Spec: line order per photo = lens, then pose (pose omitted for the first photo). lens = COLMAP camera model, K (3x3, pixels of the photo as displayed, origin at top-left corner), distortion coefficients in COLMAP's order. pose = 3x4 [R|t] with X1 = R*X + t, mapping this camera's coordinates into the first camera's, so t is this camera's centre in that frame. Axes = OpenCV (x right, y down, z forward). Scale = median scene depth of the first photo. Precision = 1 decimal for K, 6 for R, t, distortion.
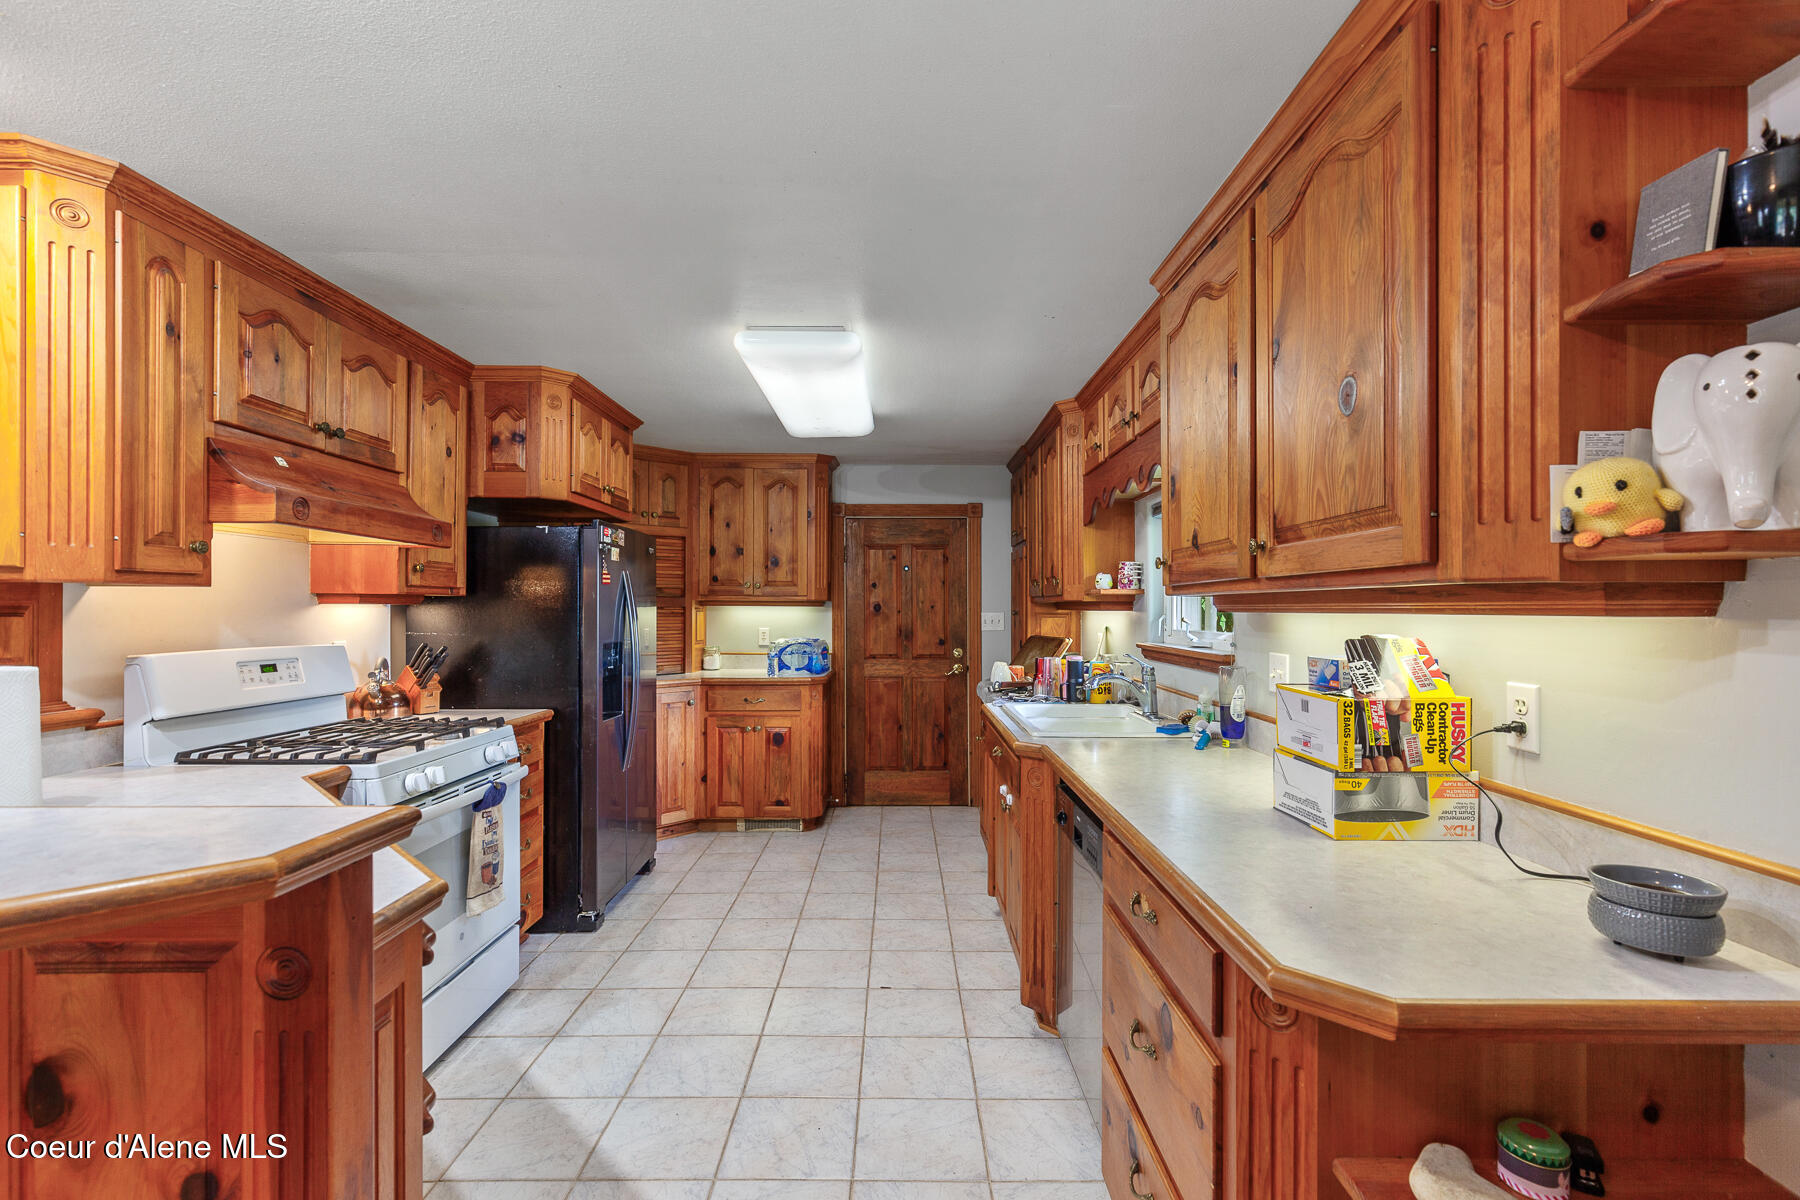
lens RADIAL K [[817.6, 0, 900.0], [0, 817.6, 600.0], [0, 0, 1]] dist [0.016408, -0.004716]
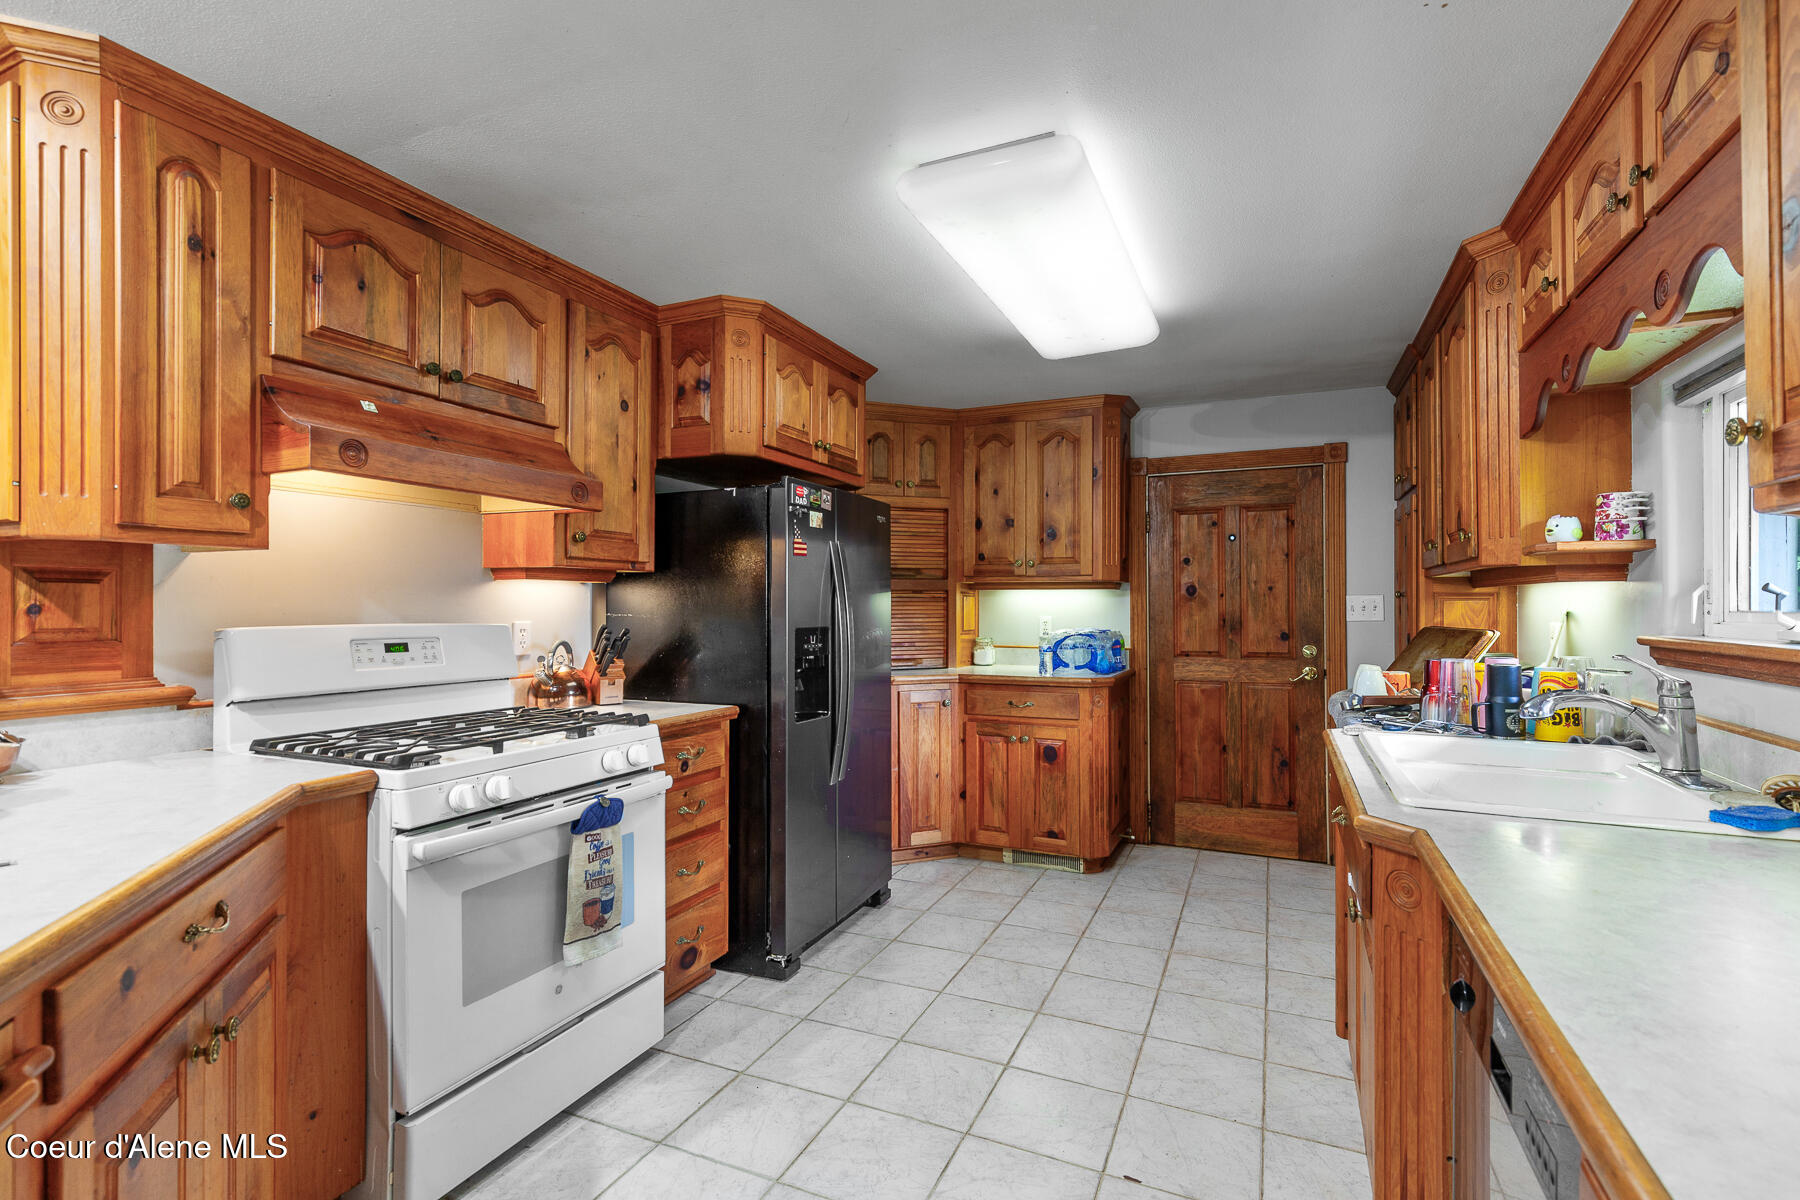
lens RADIAL K [[817.6, 0, 900.0], [0, 817.6, 600.0], [0, 0, 1]] dist [0.016408, -0.004716]
pose [[0.908924, -0.006019, -0.416919, 0.073586], [0.007565, 0.999969, 0.002056, 0.024763], [0.416894, -0.005023, 0.908941, 0.308286]]
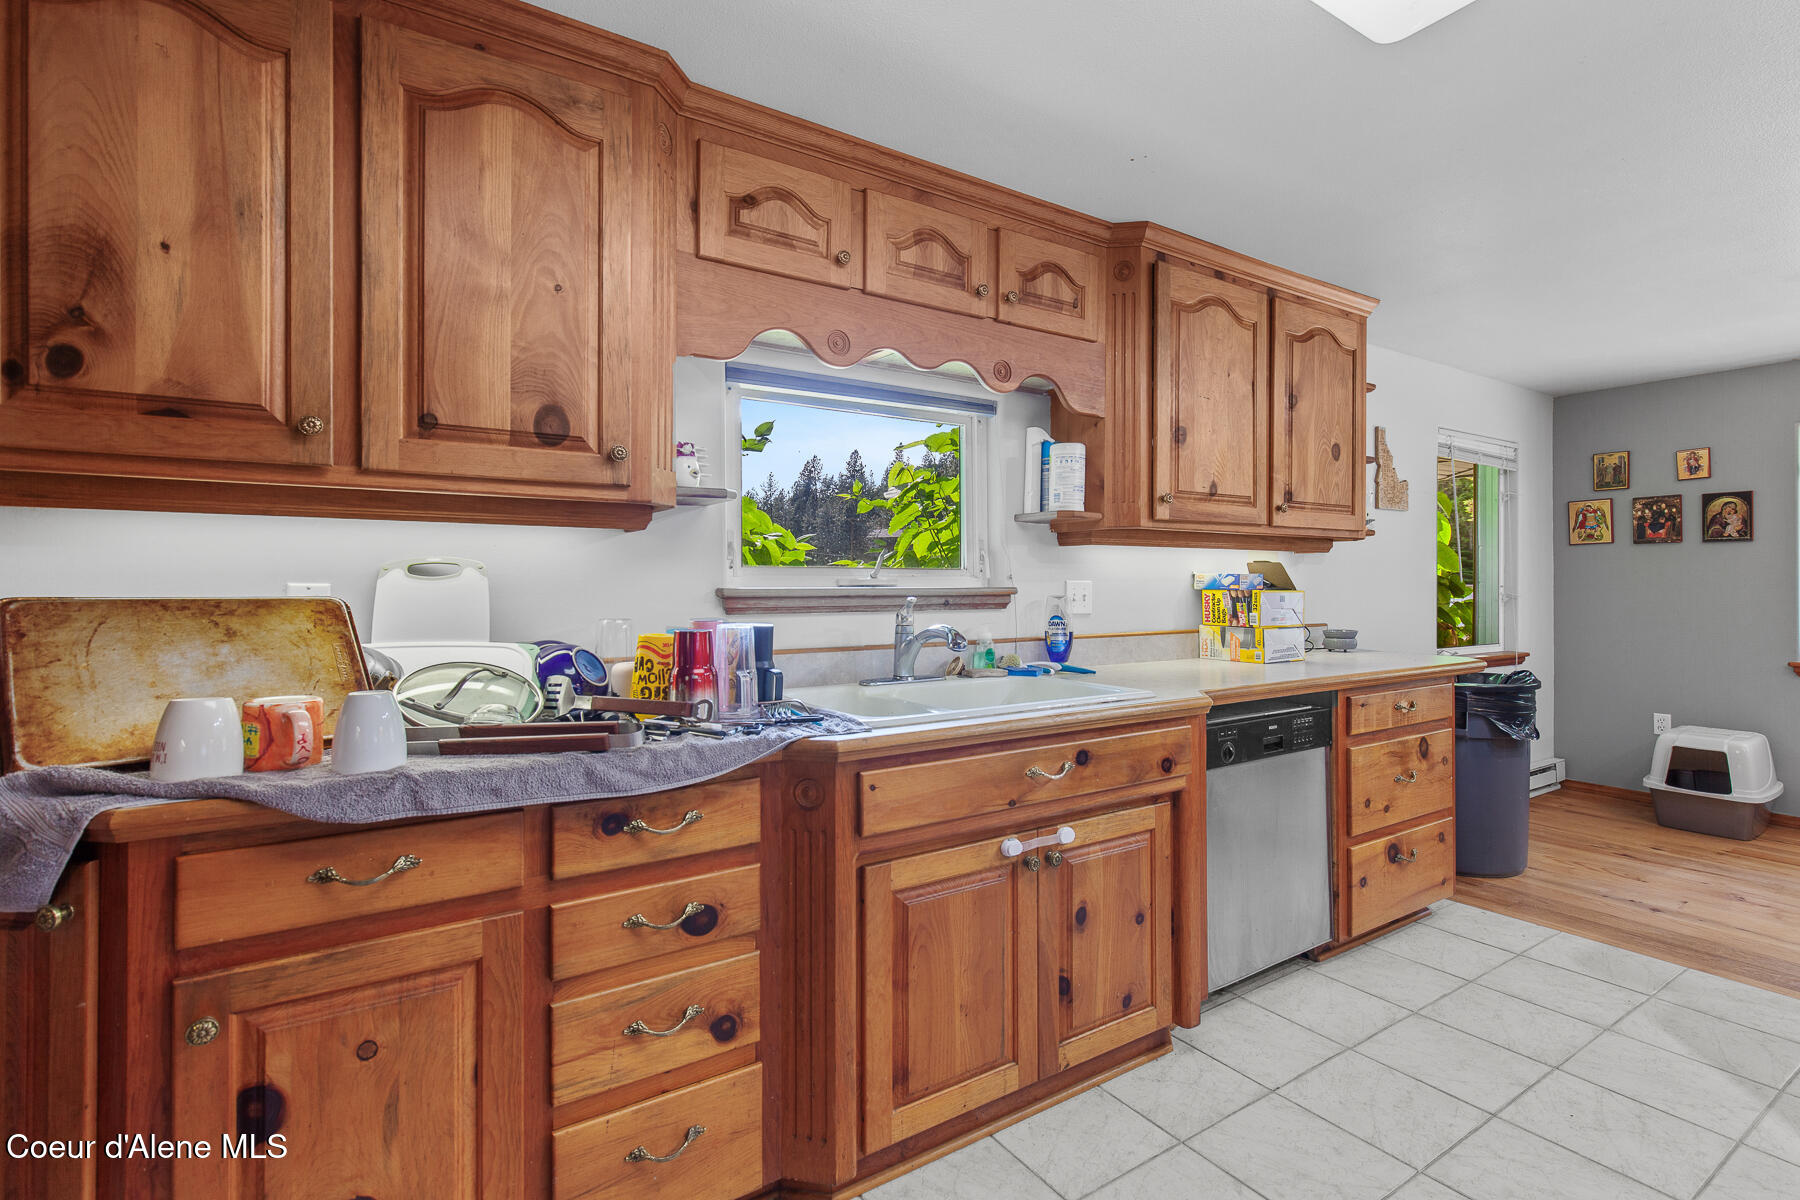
lens RADIAL K [[817.6, 0, 900.0], [0, 817.6, 600.0], [0, 0, 1]] dist [0.016408, -0.004716]
pose [[-0.541920, -0.005332, 0.840413, -0.288865], [-0.006992, 0.999974, 0.001835, 0.066935], [-0.840401, -0.004882, -0.541944, 1.343523]]
